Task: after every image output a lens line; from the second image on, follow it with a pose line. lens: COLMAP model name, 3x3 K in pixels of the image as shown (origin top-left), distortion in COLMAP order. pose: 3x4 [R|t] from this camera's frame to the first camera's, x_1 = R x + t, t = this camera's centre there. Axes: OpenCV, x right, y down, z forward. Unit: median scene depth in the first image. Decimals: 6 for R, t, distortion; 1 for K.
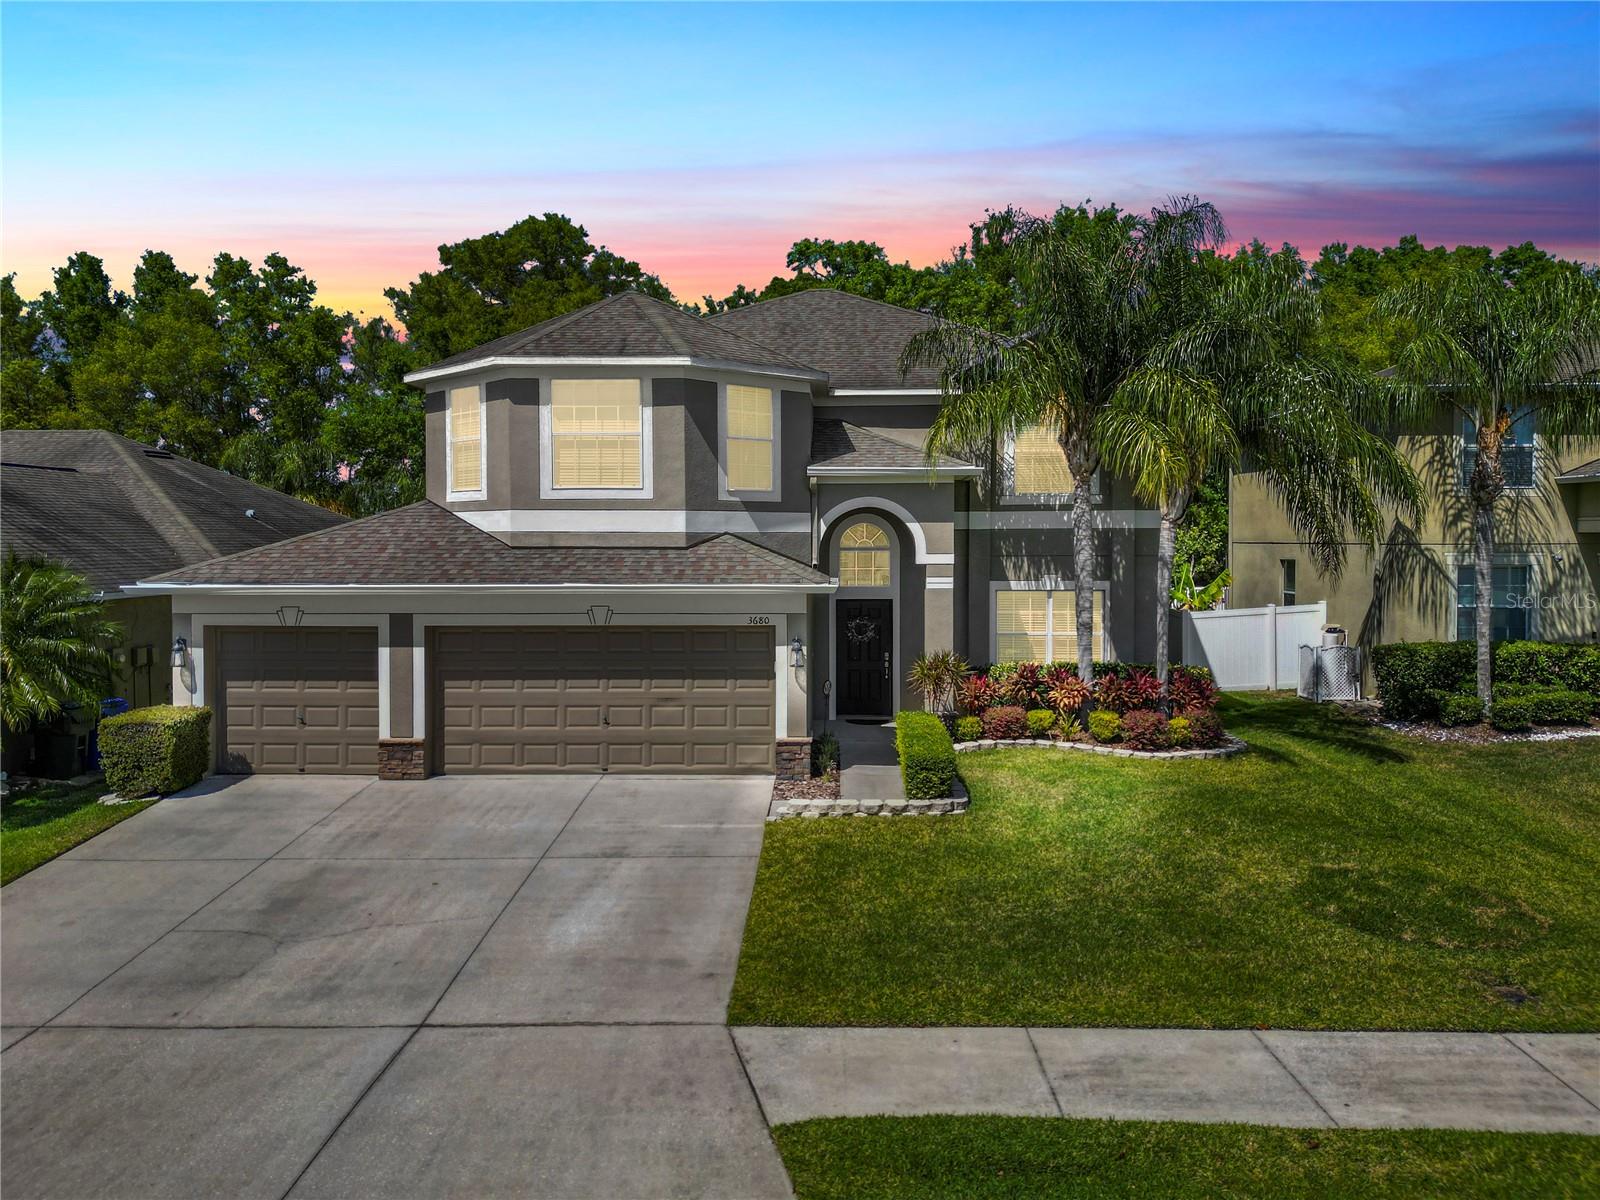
lens RADIAL K [[1128.1, 0, 807.6], [0, 1128.1, 571.5], [0, 0, 1]] dist [0.036729, -0.007999]
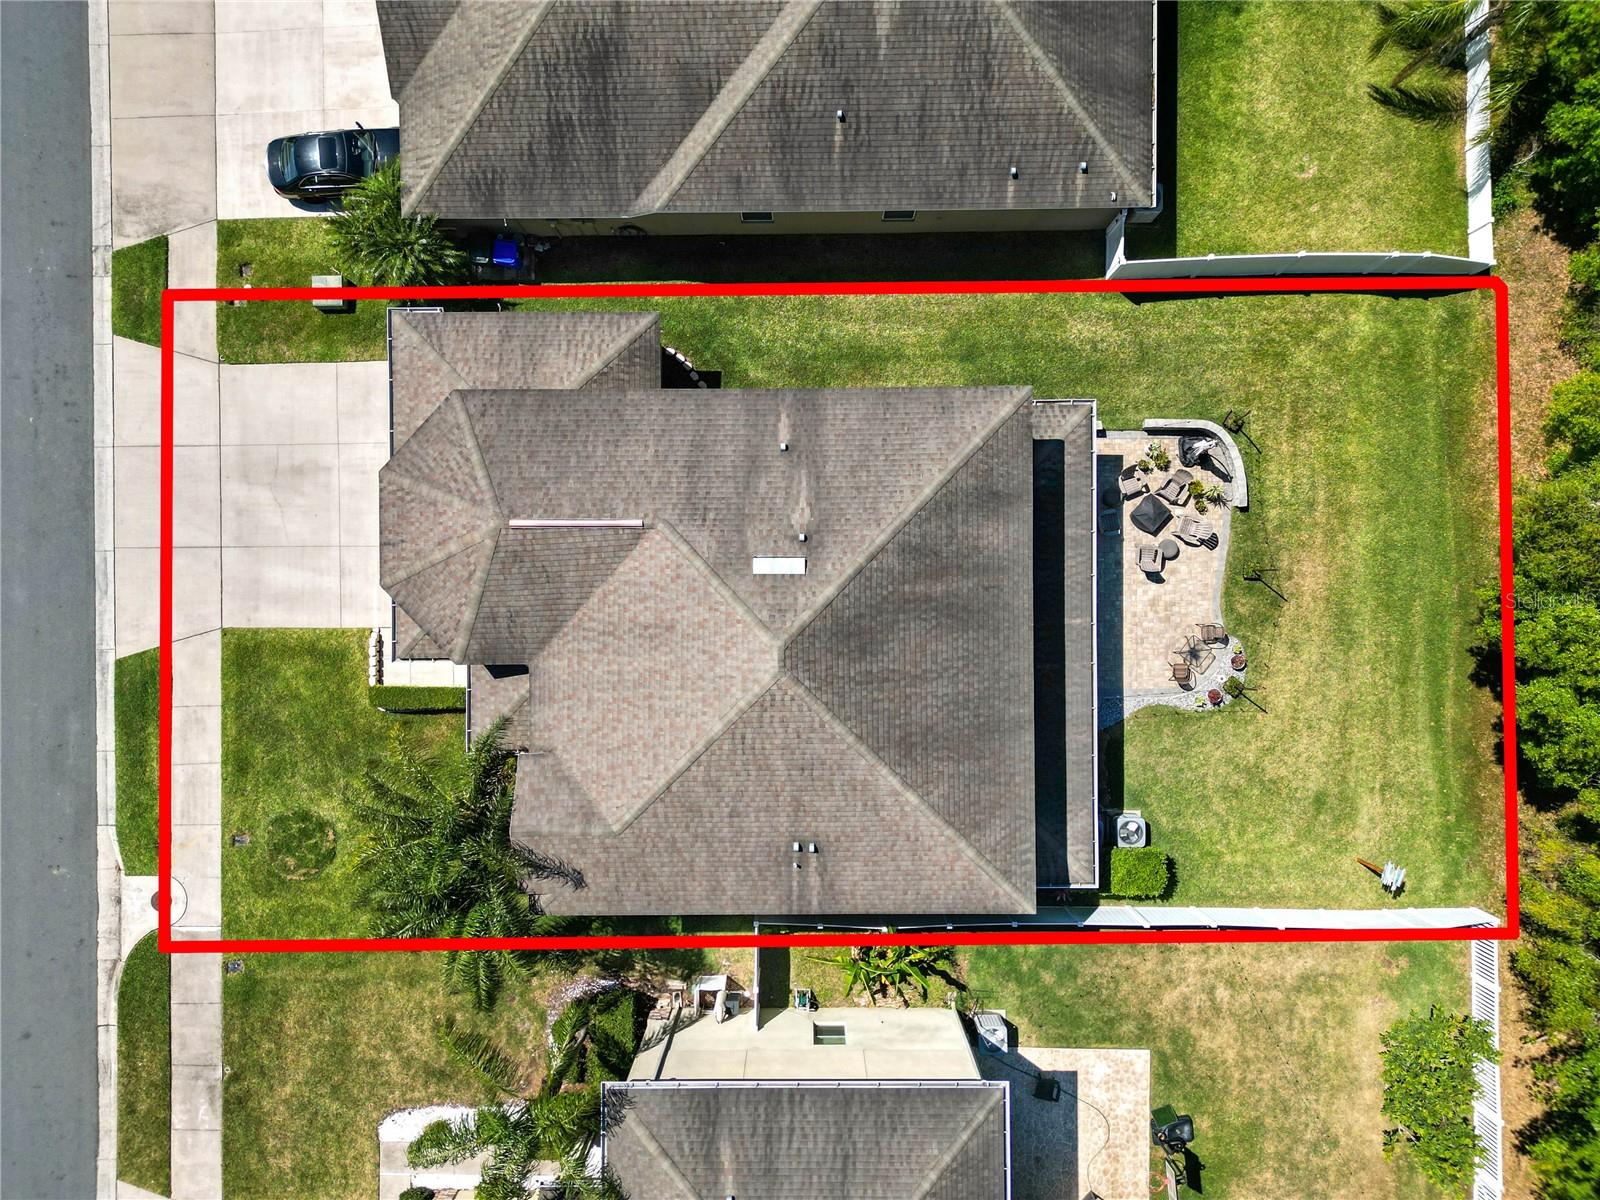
lens RADIAL K [[1128.1, 0, 807.6], [0, 1128.1, 571.5], [0, 0, 1]] dist [0.036729, -0.007999]
pose [[0.034322, 0.999133, 0.023576, -0.159917], [-0.006073, -0.023381, 0.999708, -1.936693], [0.999392, -0.034455, 0.005265, 1.667235]]
